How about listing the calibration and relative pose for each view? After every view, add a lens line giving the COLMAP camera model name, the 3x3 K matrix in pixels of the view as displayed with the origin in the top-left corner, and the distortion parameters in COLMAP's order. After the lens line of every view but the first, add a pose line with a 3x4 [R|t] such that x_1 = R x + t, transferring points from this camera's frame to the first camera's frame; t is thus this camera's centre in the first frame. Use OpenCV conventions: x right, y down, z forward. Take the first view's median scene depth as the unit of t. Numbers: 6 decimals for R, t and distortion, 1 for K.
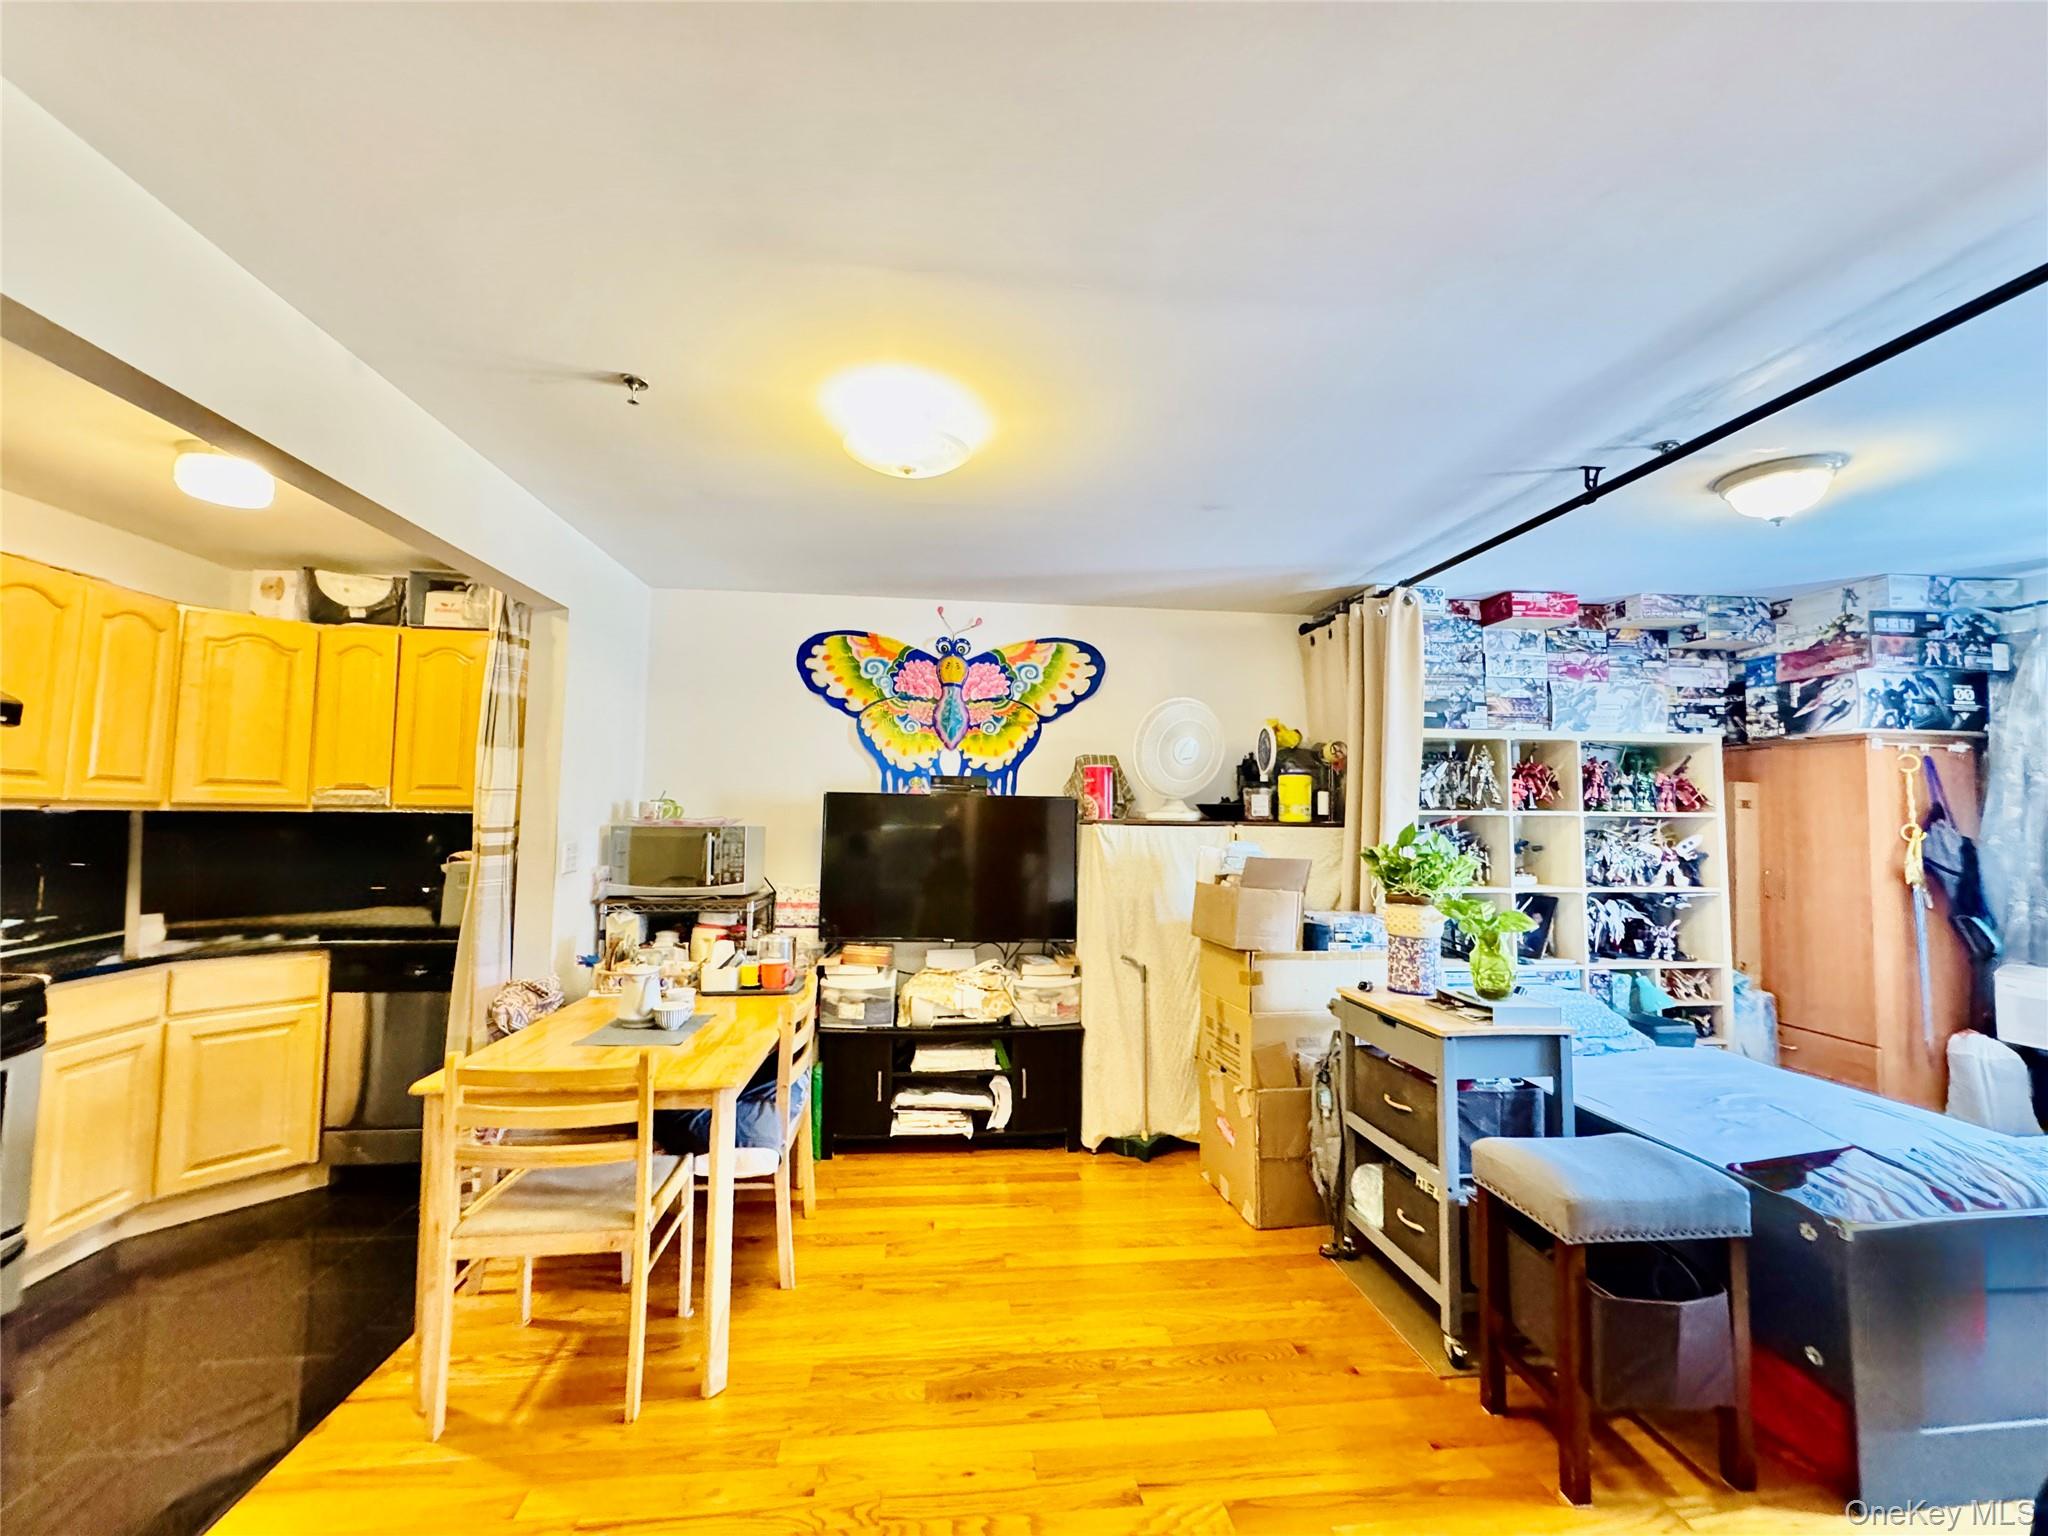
lens RADIAL K [[819.5, 0, 1020.4], [0, 819.5, 765.6], [0, 0, 1]] dist [-0.003941, 0.000294]
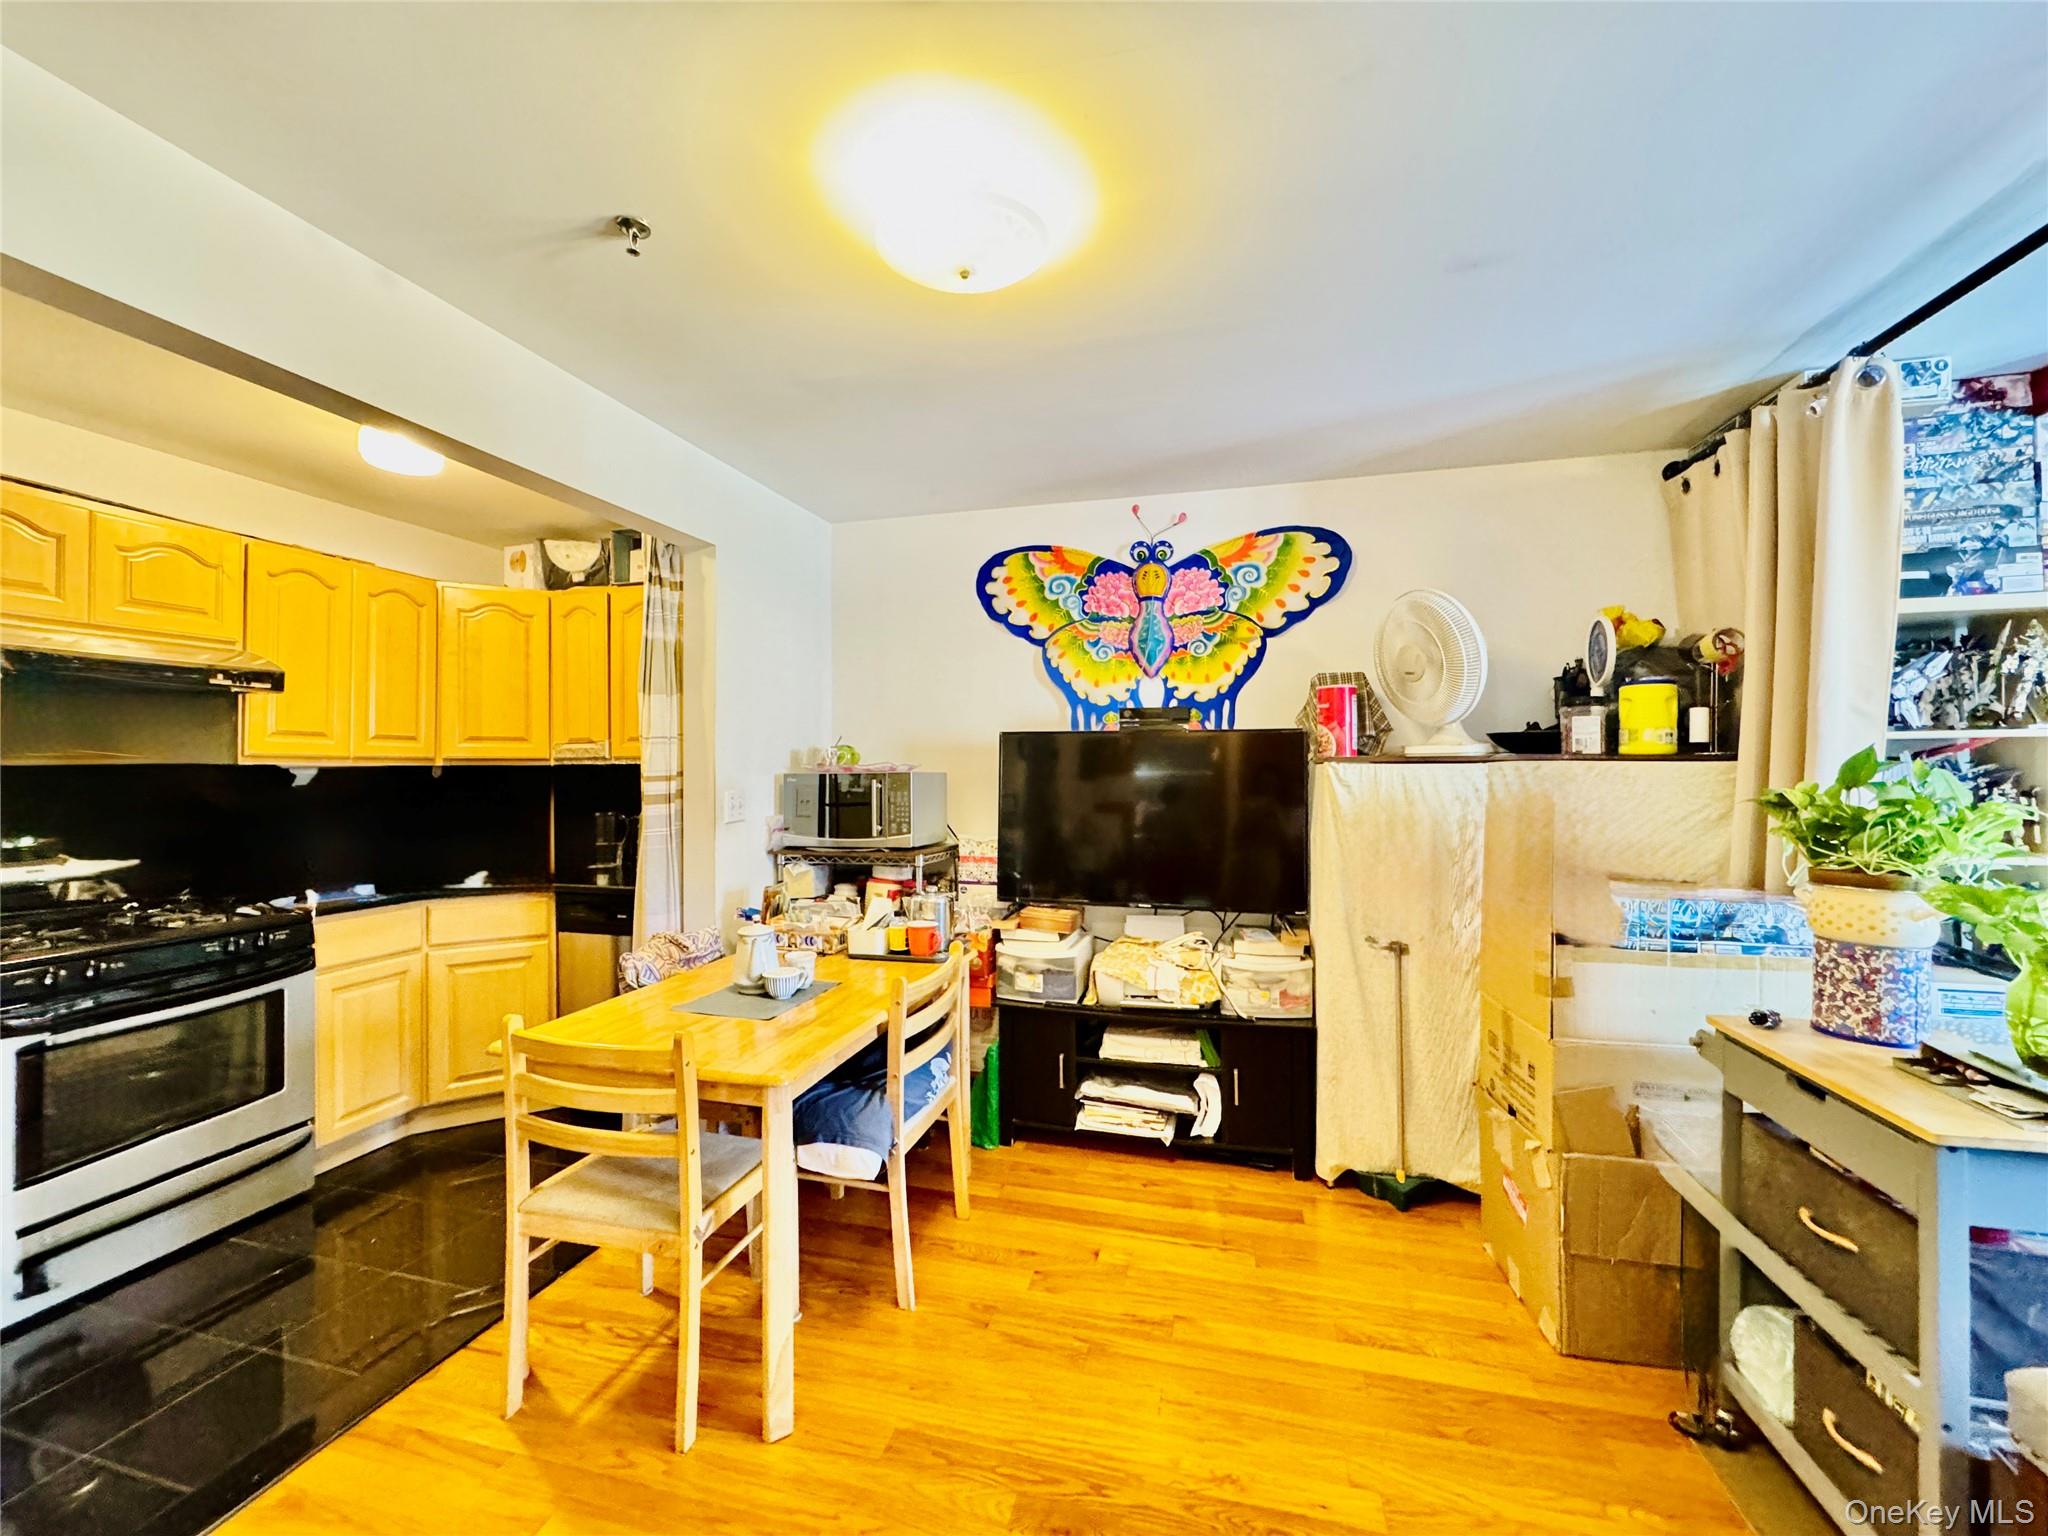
lens RADIAL K [[819.5, 0, 1020.4], [0, 819.5, 765.6], [0, 0, 1]] dist [-0.003941, 0.000294]
pose [[0.933294, -0.017560, -0.358683, 0.100973], [0.039525, 0.997759, 0.053997, 0.022748], [0.356931, -0.064572, 0.931896, 0.200527]]
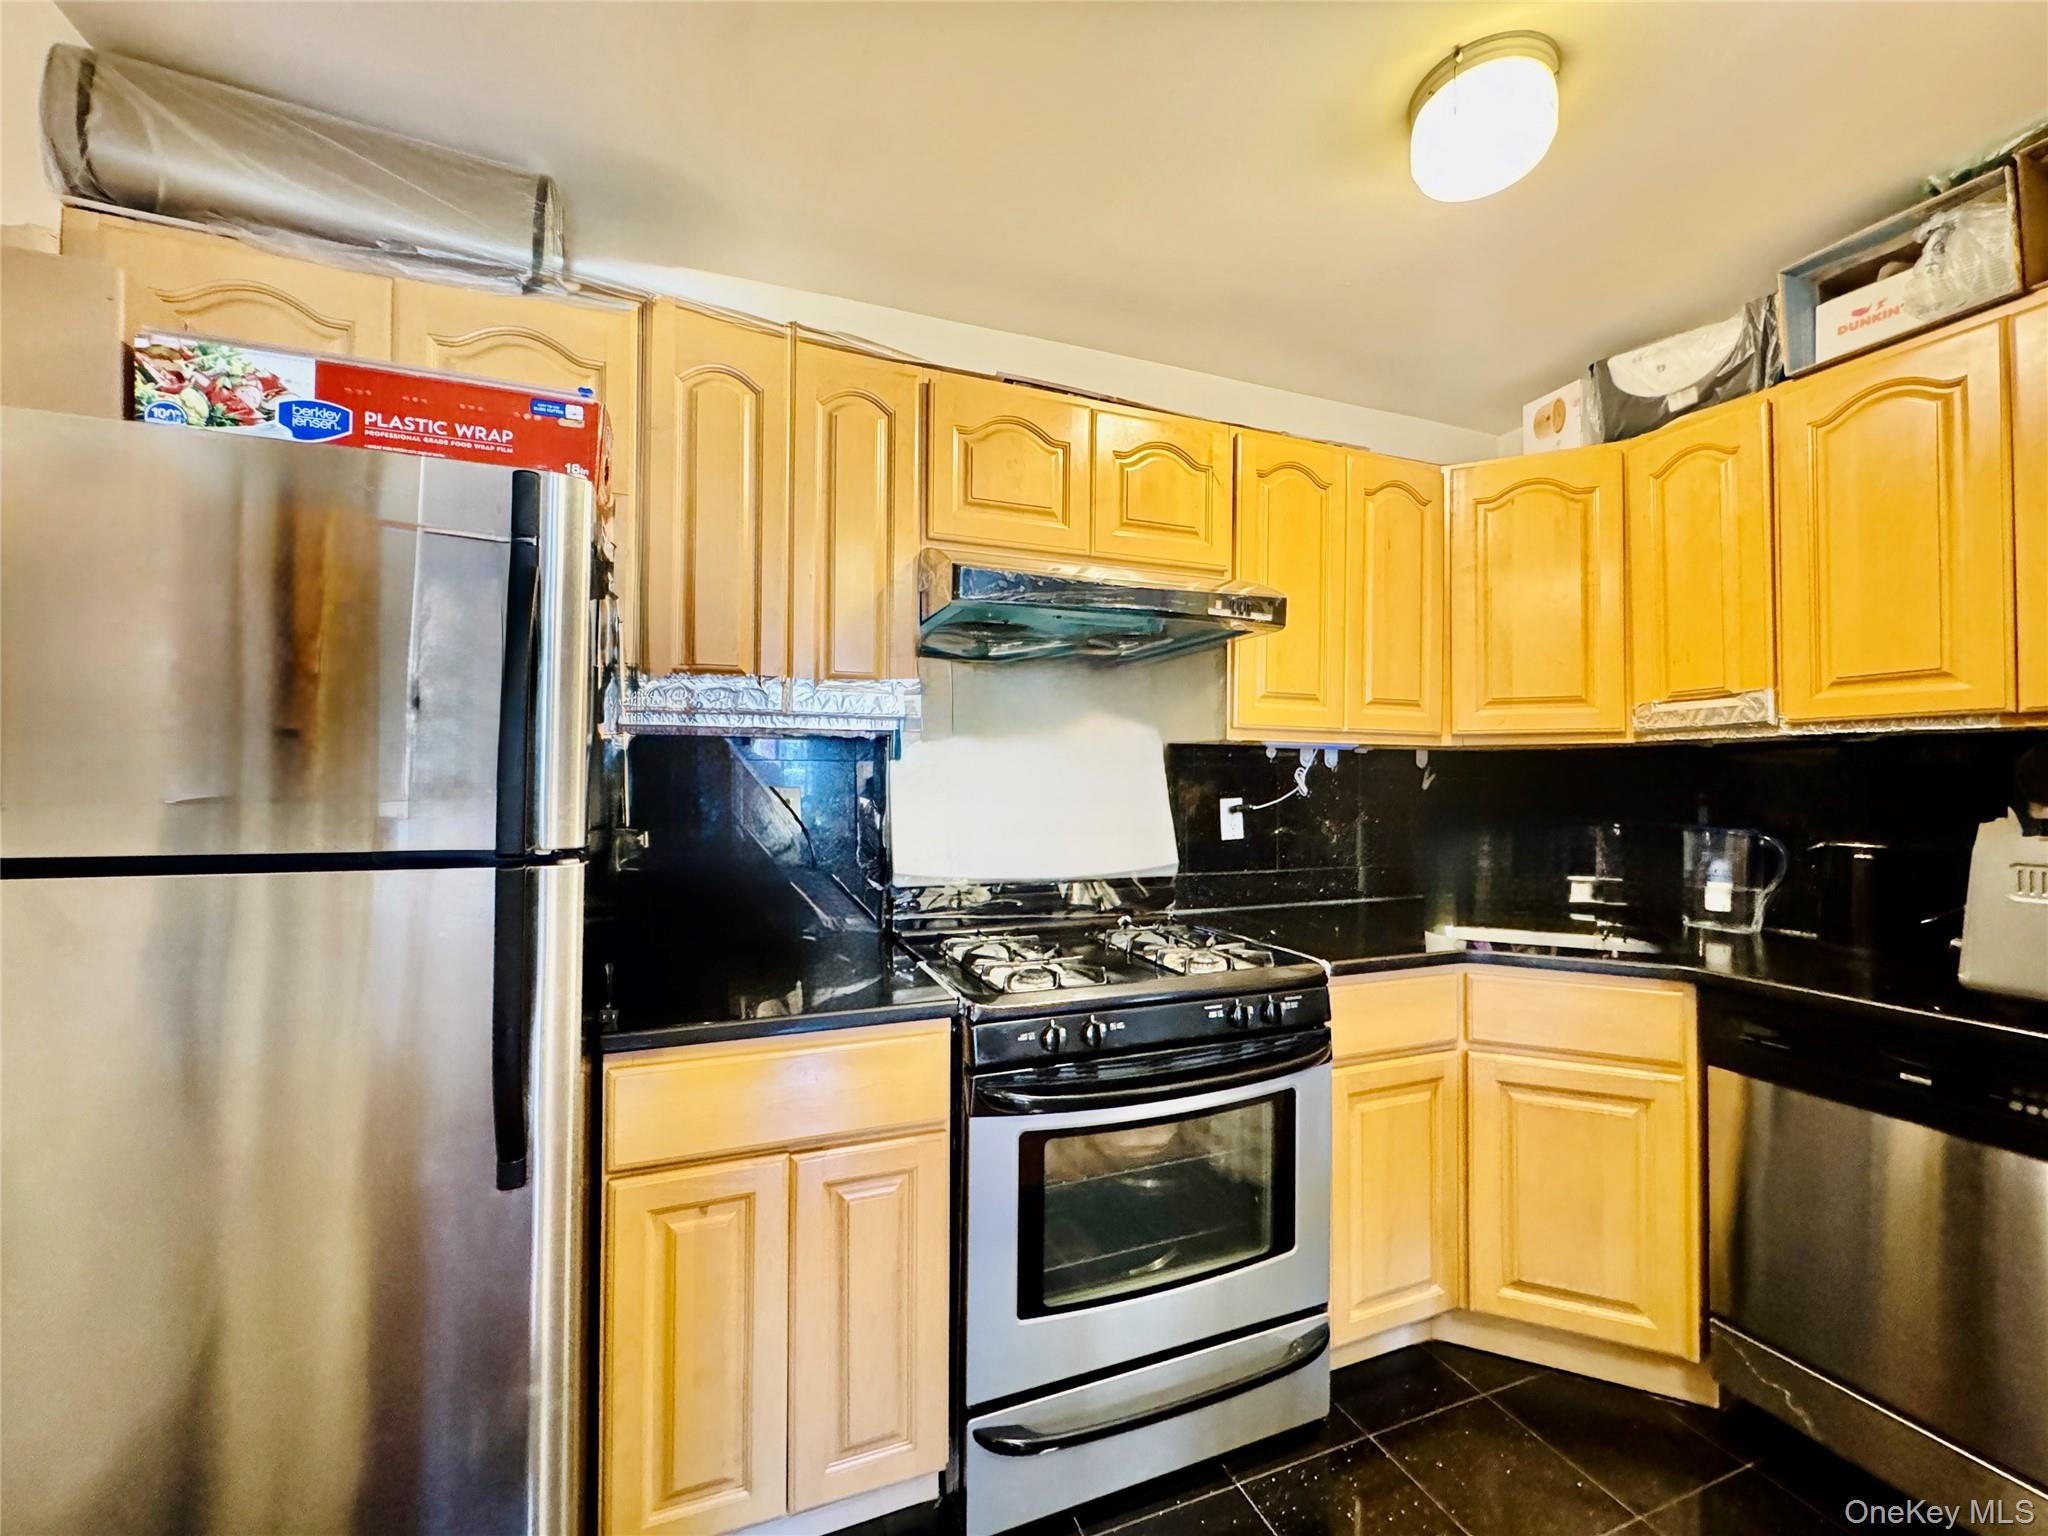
lens RADIAL K [[819.5, 0, 1020.4], [0, 819.5, 765.6], [0, 0, 1]] dist [-0.003941, 0.000294]
pose [[0.263712, -0.027279, -0.964216, -0.381379], [0.063523, 0.997921, -0.010859, 0.050094], [0.962508, -0.058386, 0.264897, 0.376884]]
